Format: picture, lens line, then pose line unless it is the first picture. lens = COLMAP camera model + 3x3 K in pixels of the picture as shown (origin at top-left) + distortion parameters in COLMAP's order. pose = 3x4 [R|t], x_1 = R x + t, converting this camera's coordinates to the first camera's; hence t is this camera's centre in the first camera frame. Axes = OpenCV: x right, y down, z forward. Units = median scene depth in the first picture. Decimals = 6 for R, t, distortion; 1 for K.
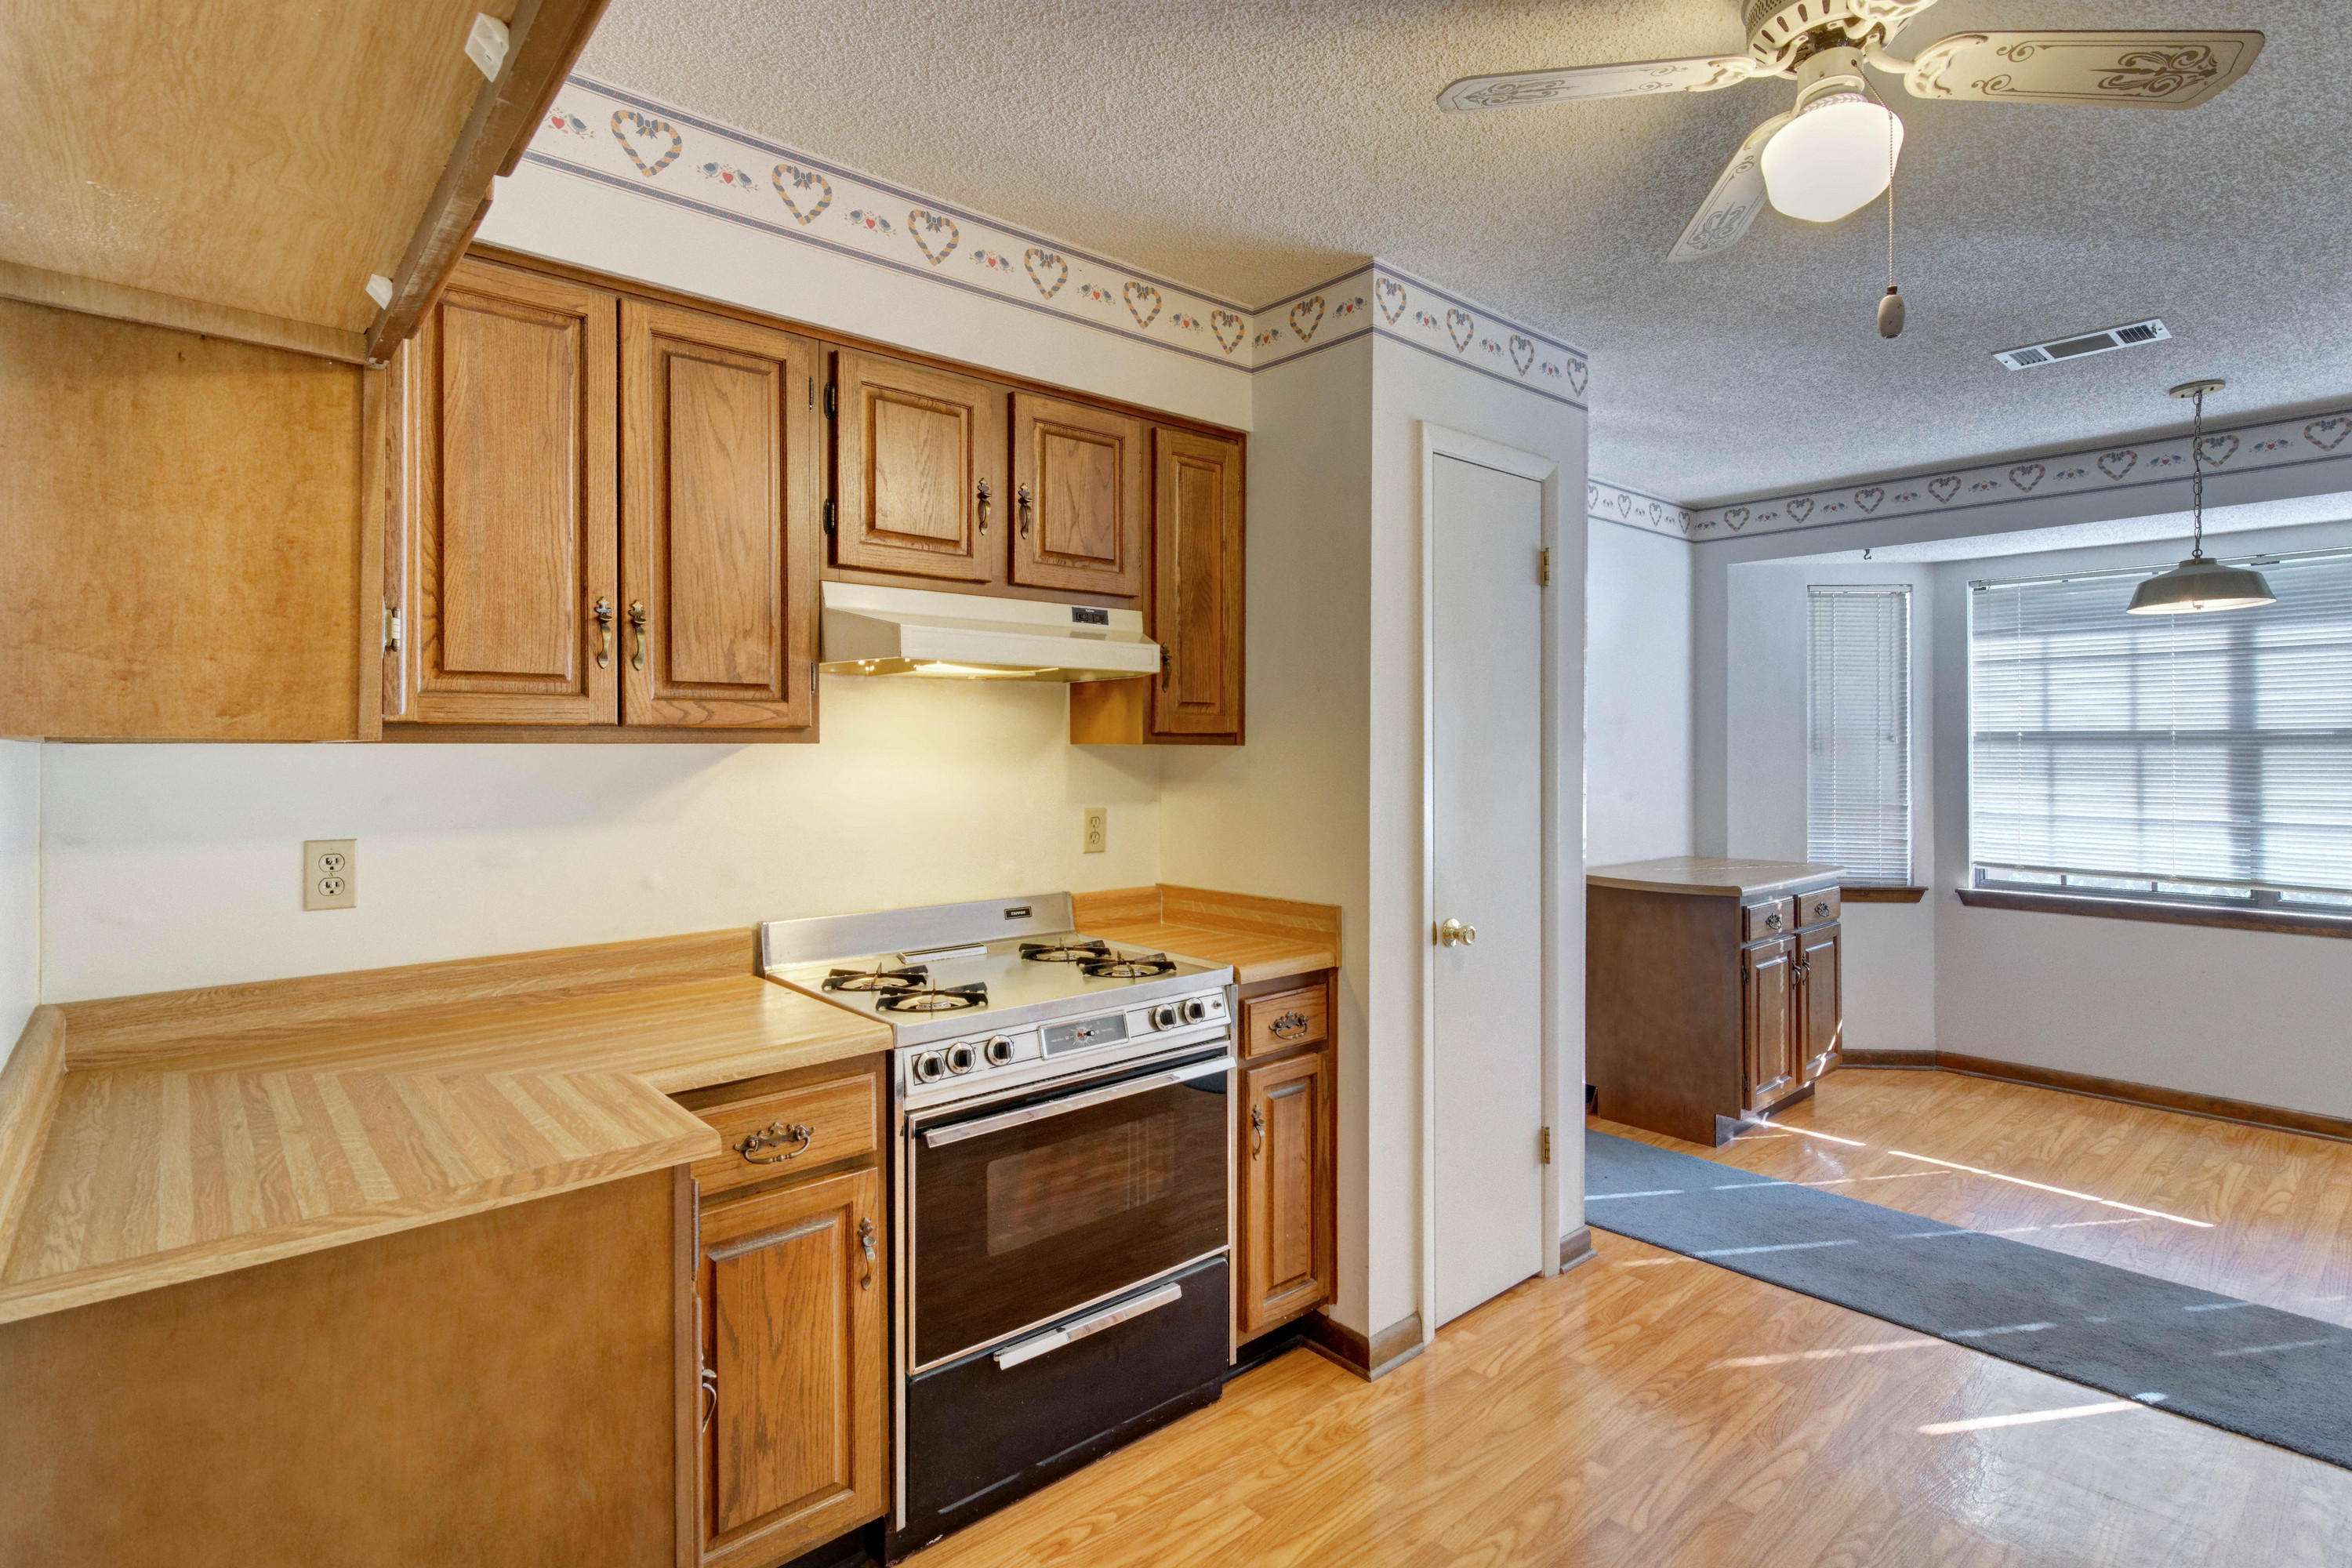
lens RADIAL K [[1140.3, 0, 1205.2], [0, 1140.3, 742.8], [0, 0, 1]] dist [0.004718, 0.000408]
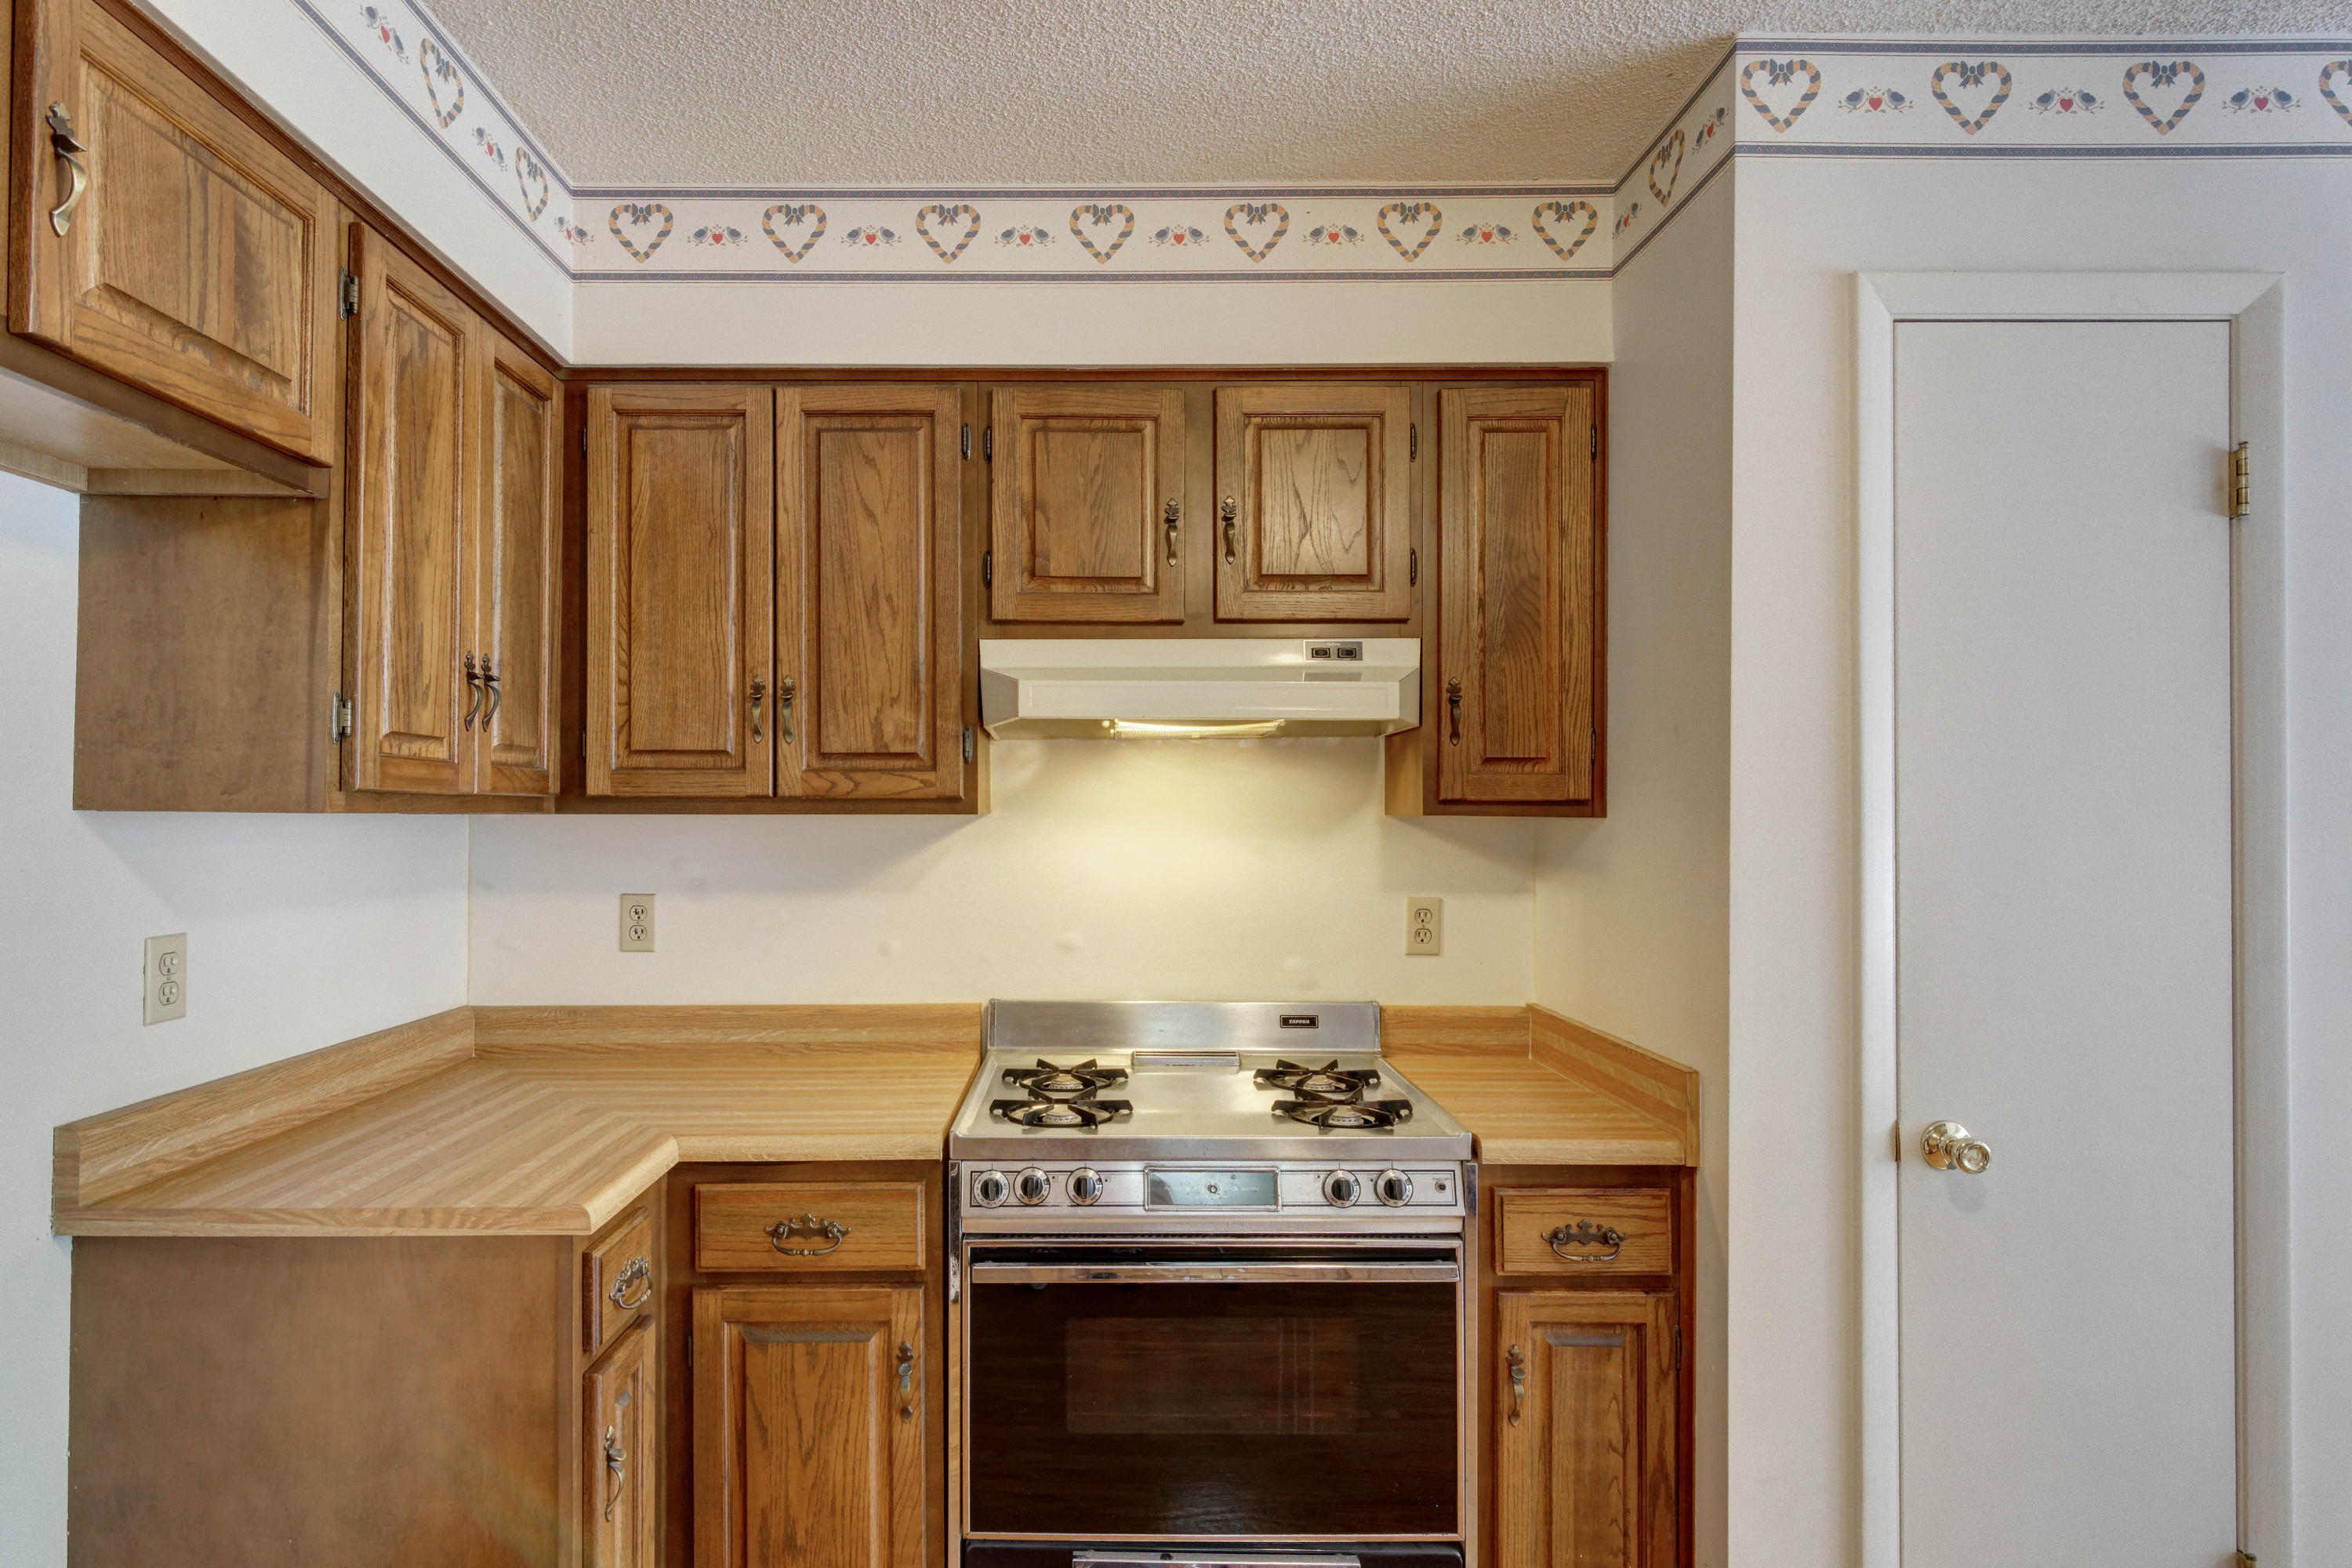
lens RADIAL K [[1192.4, 0, 1095.3], [0, 1192.4, 802.6], [0, 0, 1]] dist [0.000956, -0.001402]
pose [[0.745957, -0.004094, -0.665982, 0.396068], [-0.000052, 0.999981, -0.006205, -0.003256], [0.665994, 0.004663, 0.745942, 0.355119]]
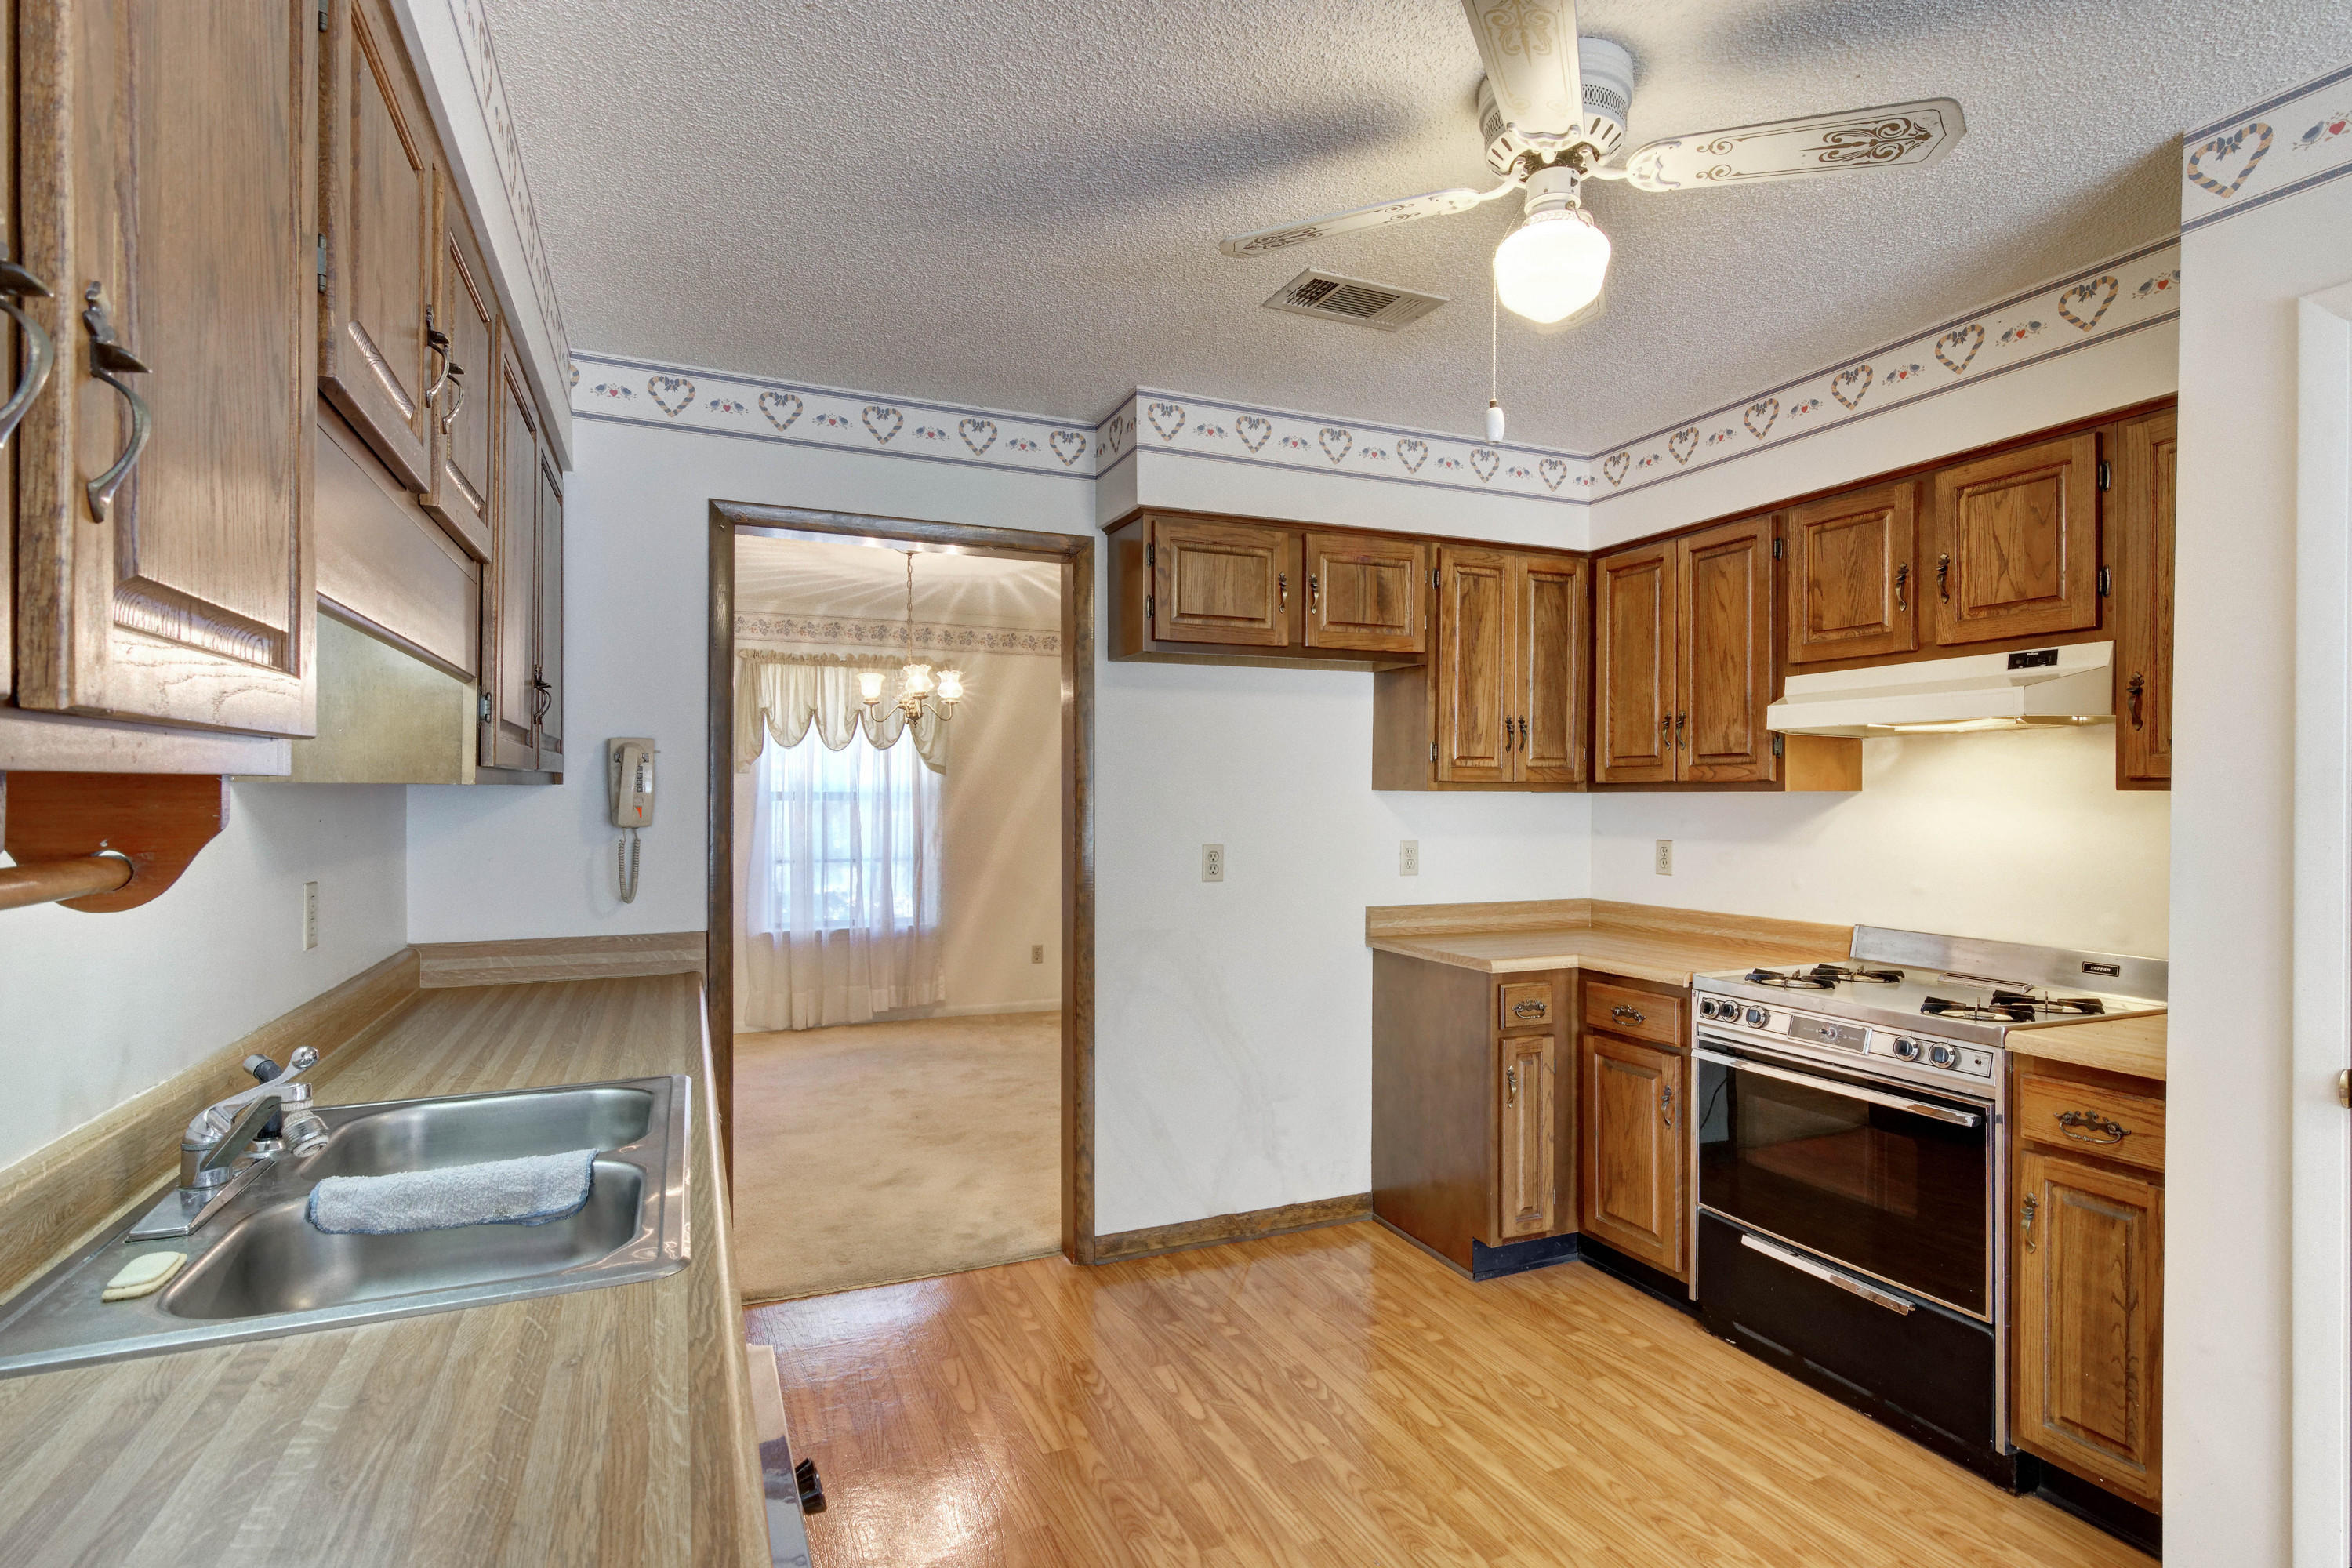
lens RADIAL K [[1162.4, 0, 1178.7], [0, 1162.4, 794.7], [0, 0, 1]] dist [0.001901, -0.000134]
pose [[-0.315418, -0.000890, -0.948953, 1.331804], [0.000501, 0.999999, -0.001104, 0.006179], [0.948953, -0.000823, -0.315417, 0.772281]]
